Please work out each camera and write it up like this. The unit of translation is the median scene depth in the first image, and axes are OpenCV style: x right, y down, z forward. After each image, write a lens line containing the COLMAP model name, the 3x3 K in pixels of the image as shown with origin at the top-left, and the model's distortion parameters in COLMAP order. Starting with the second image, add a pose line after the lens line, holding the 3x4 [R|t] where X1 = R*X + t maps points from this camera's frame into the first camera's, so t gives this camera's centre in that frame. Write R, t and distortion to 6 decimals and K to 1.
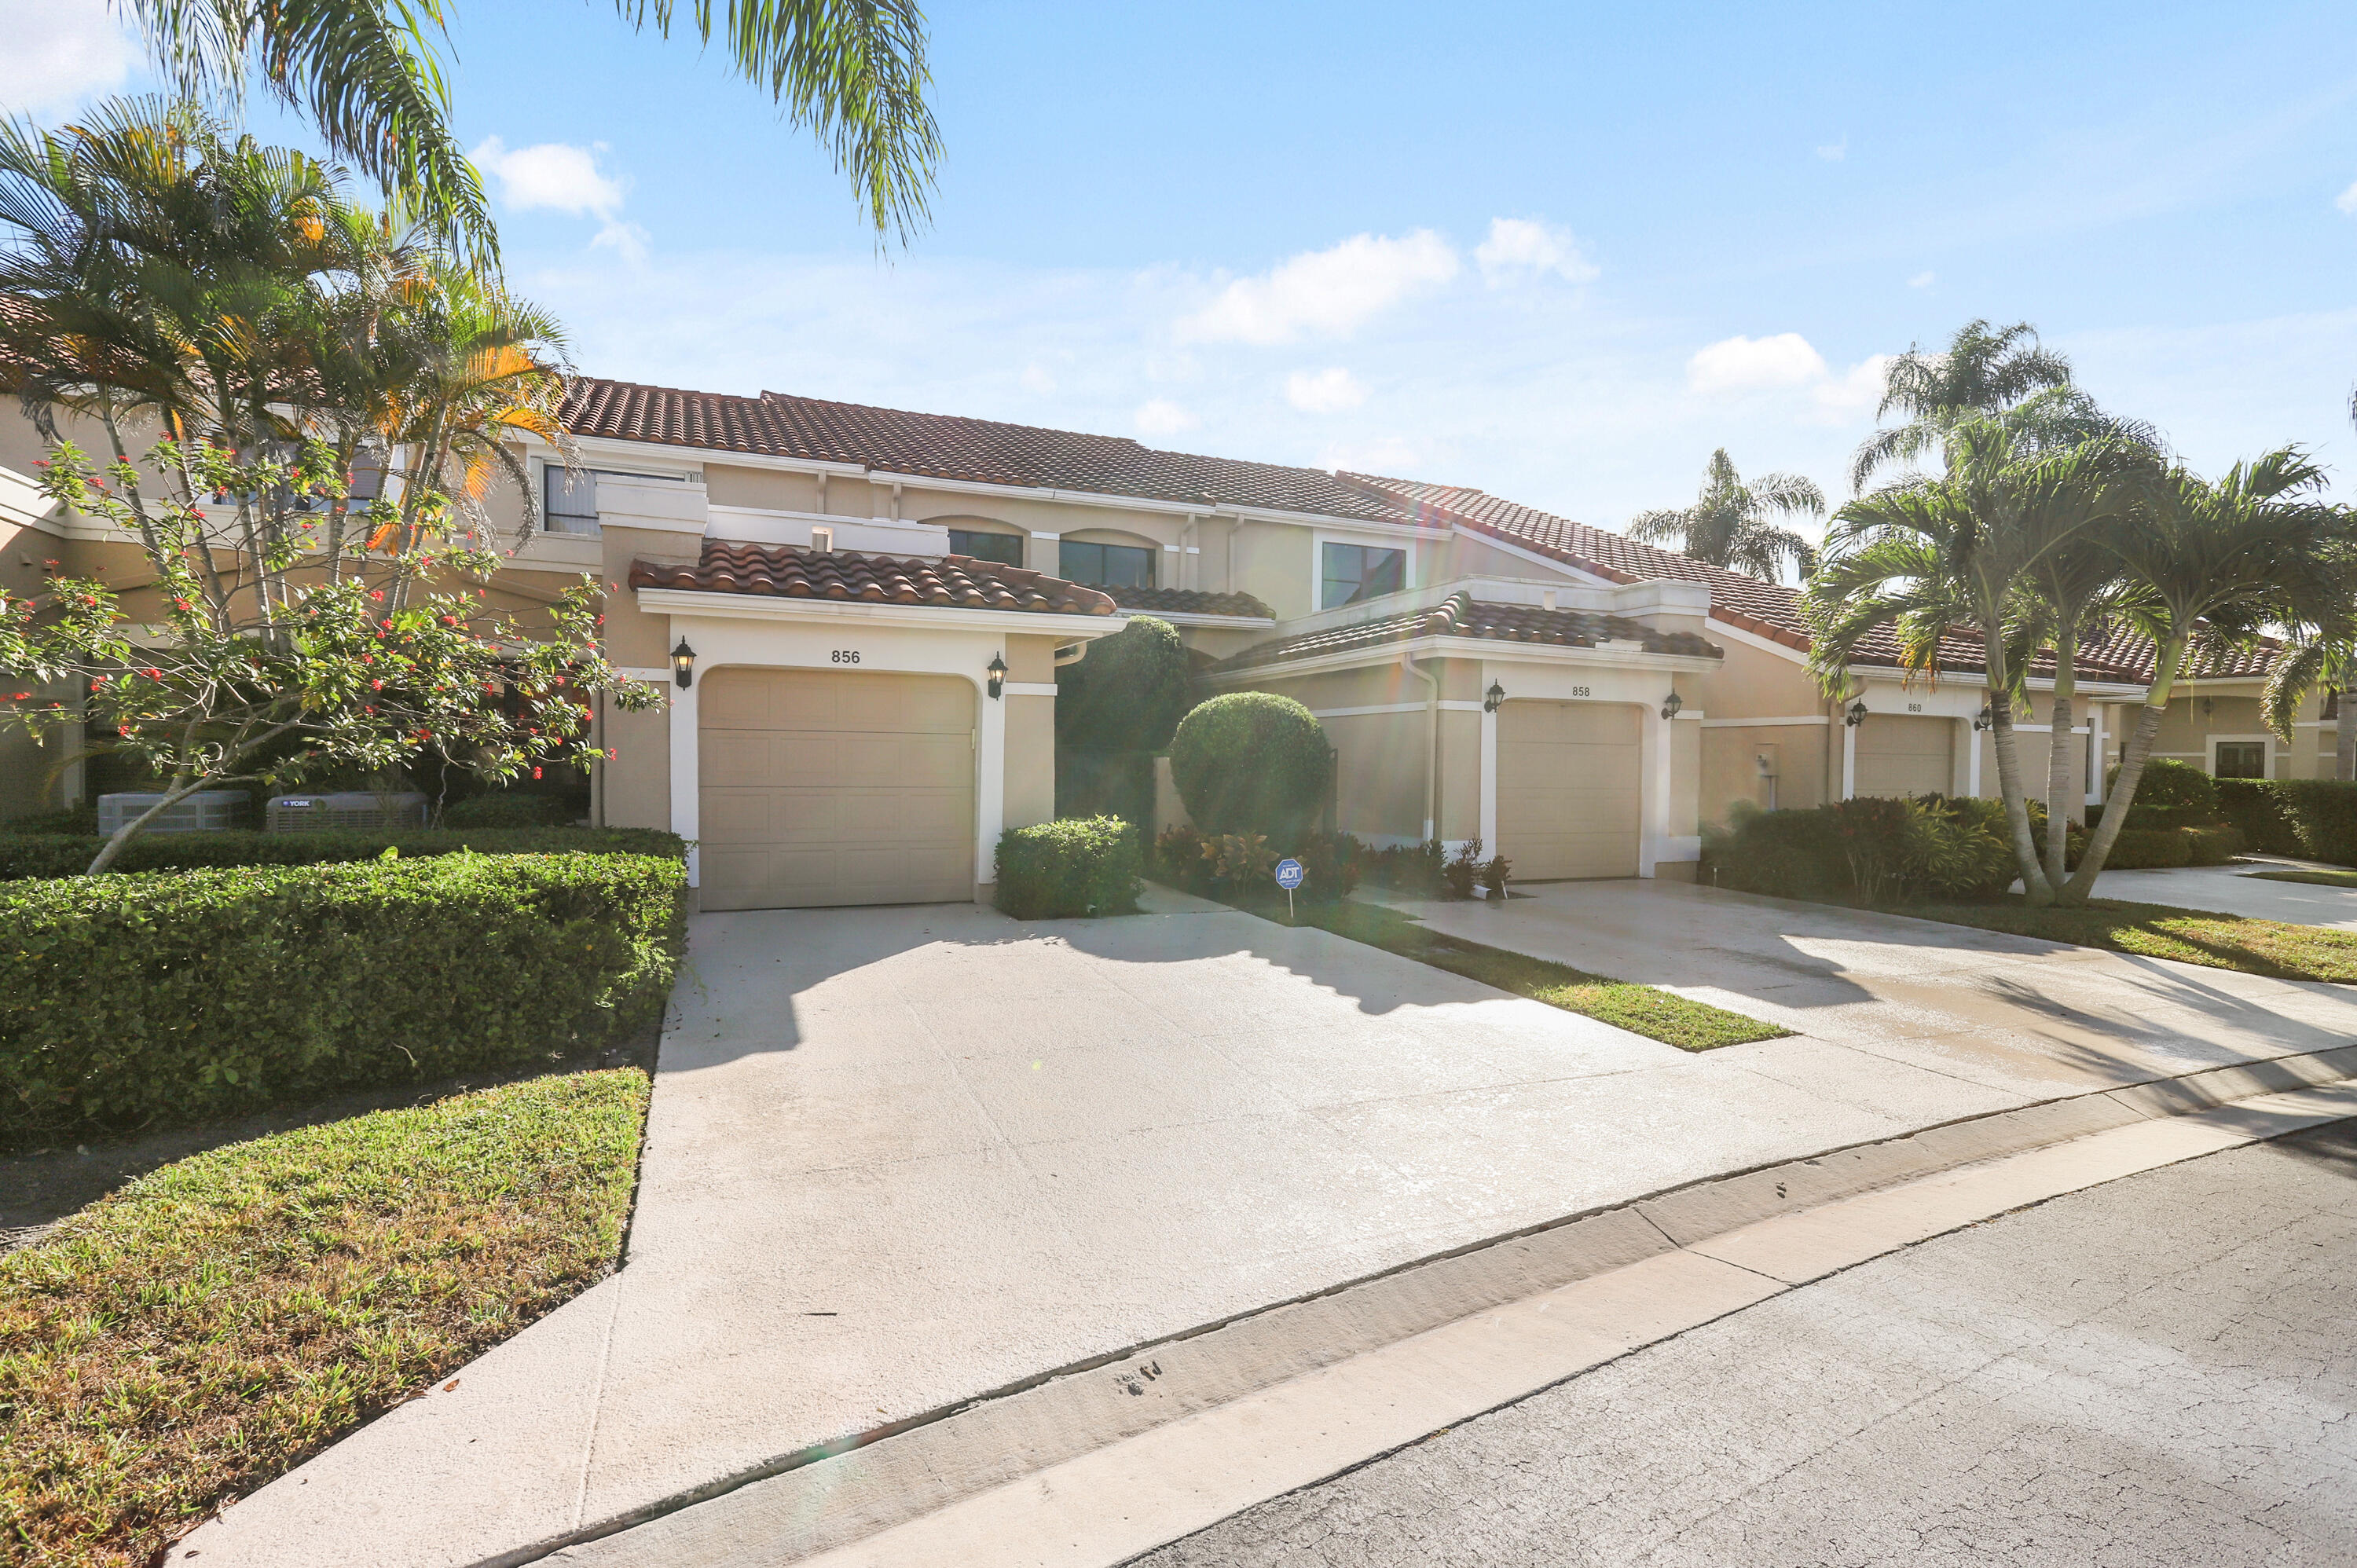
lens RADIAL K [[1127.8, 0, 1178.5], [0, 1127.8, 784.0], [0, 0, 1]] dist [-0.000242, -0.000155]
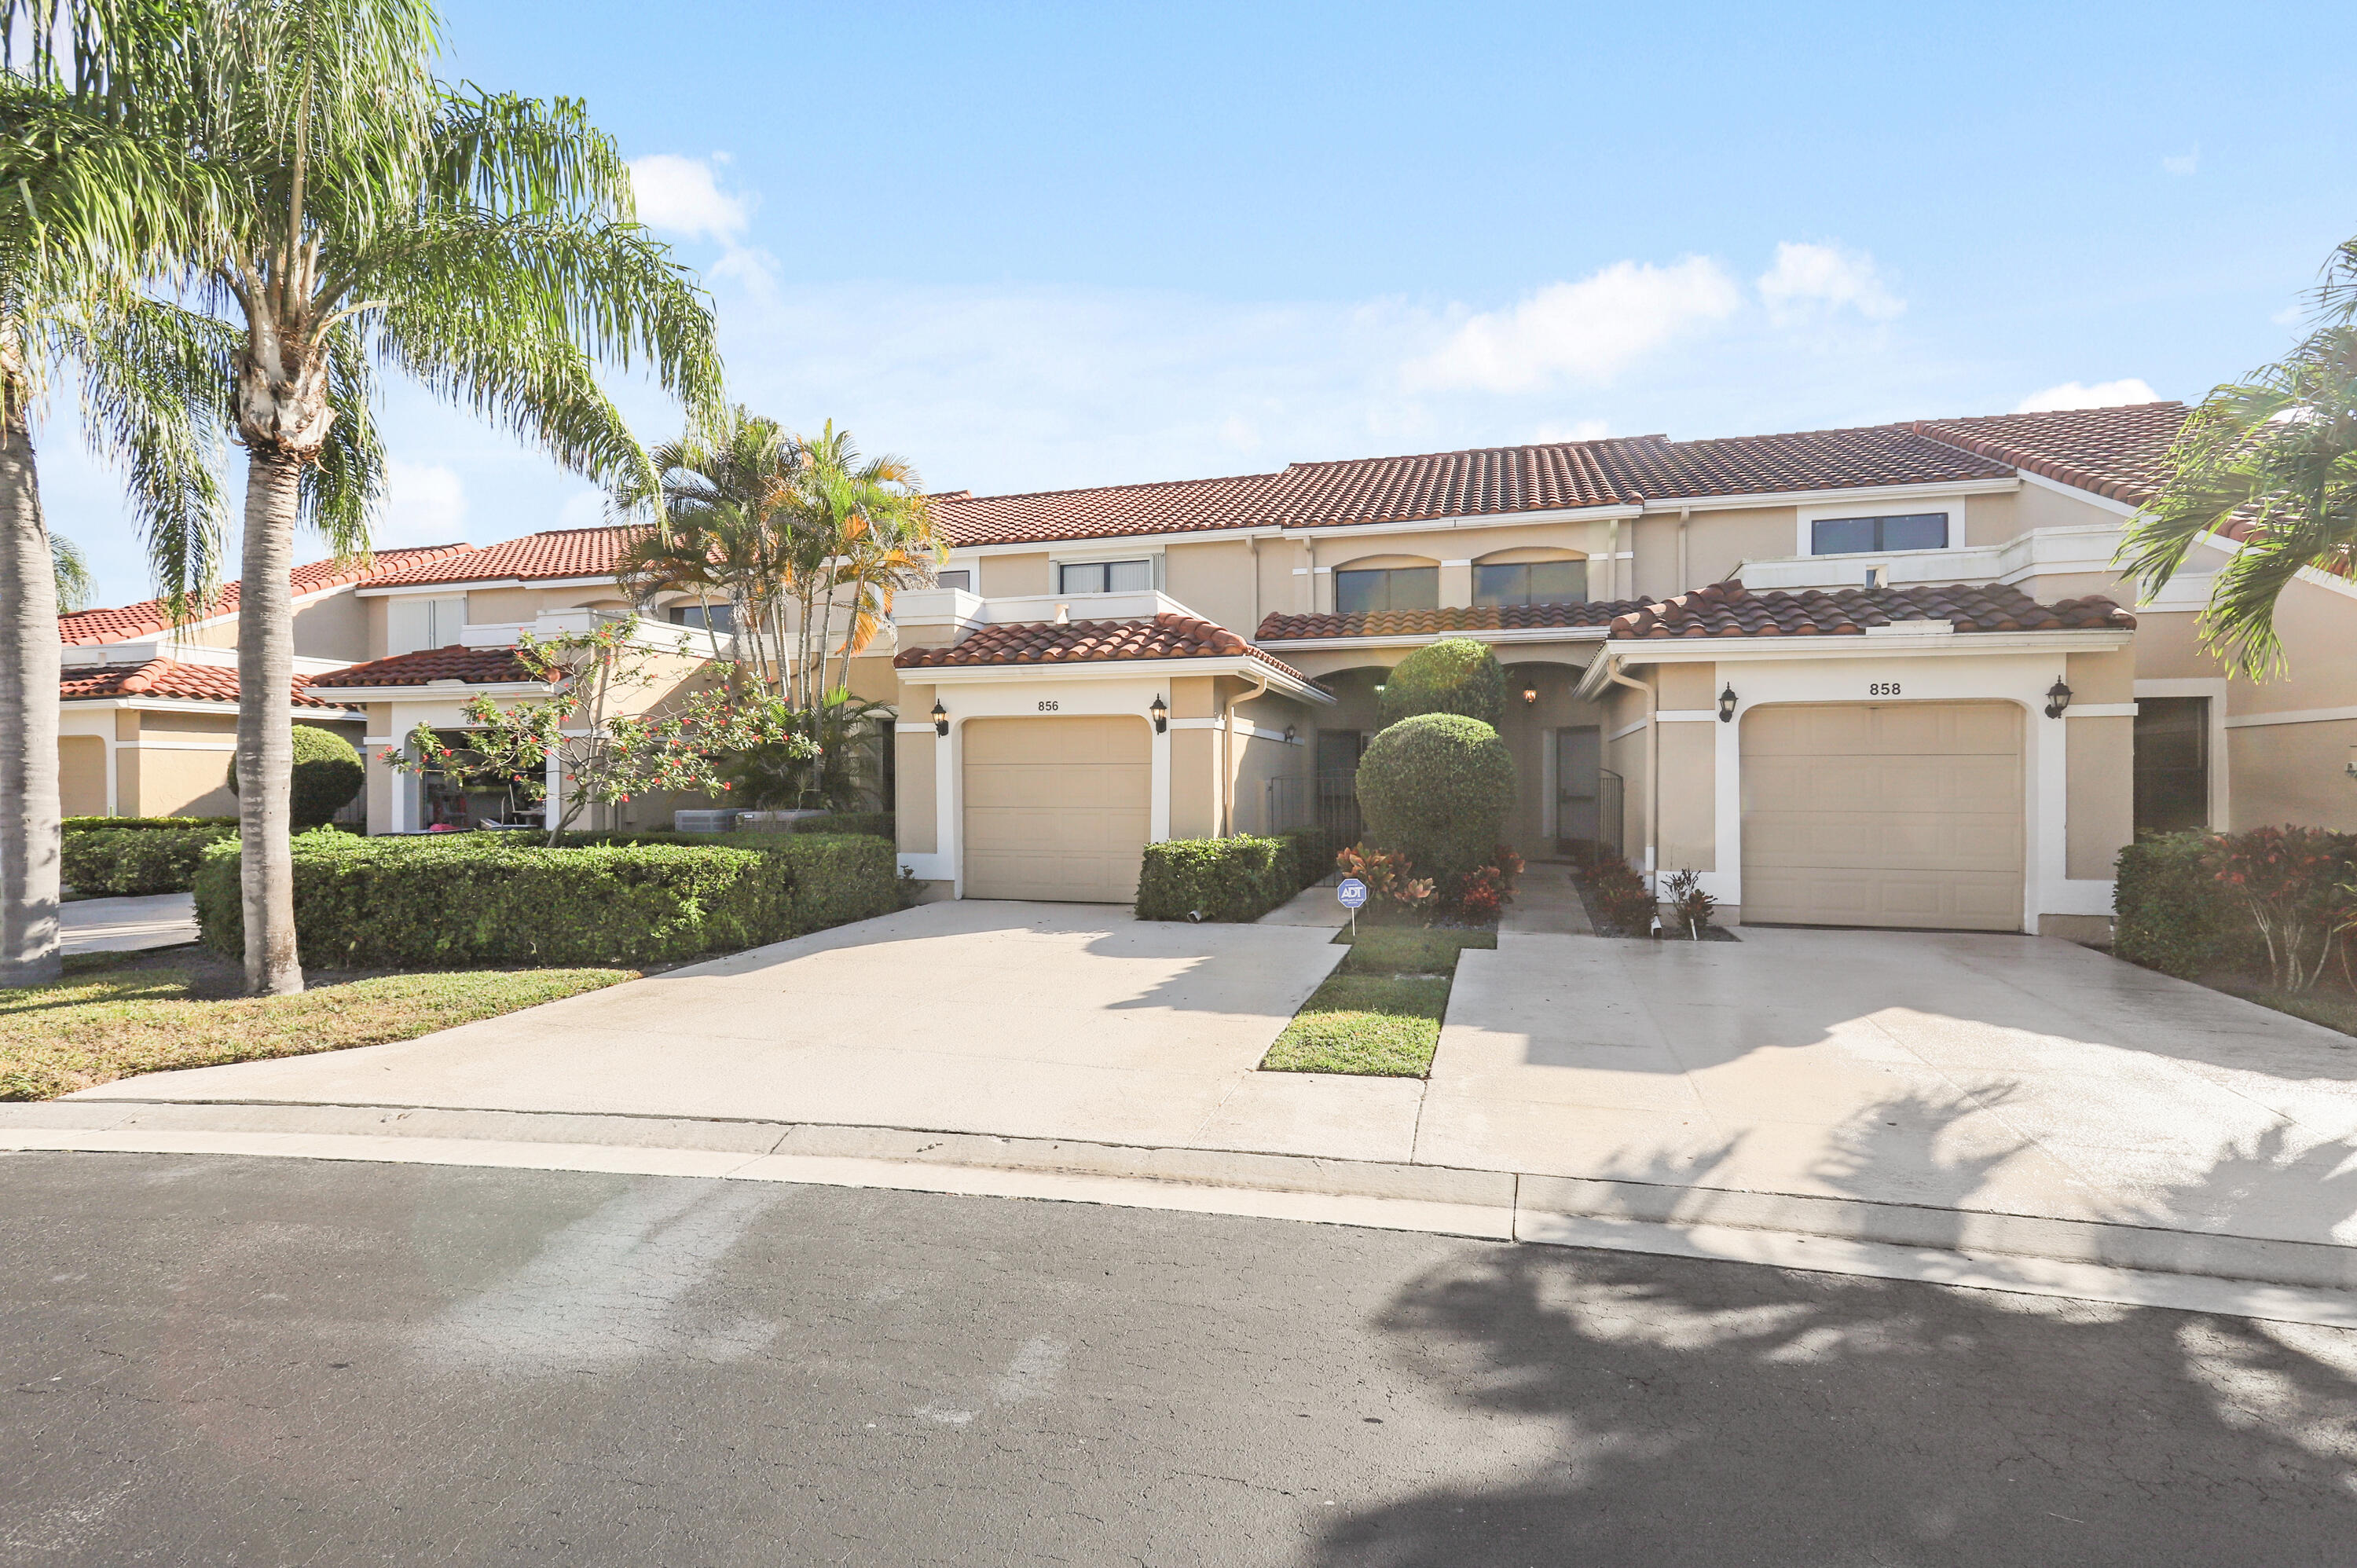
lens RADIAL K [[1127.8, 0, 1178.5], [0, 1127.8, 784.0], [0, 0, 1]] dist [-0.000242, -0.000155]
pose [[0.774821, -0.010758, -0.632089, 0.622615], [-0.002084, 0.999806, -0.019572, 0.000644], [0.632177, 0.016482, 0.774649, 0.101669]]
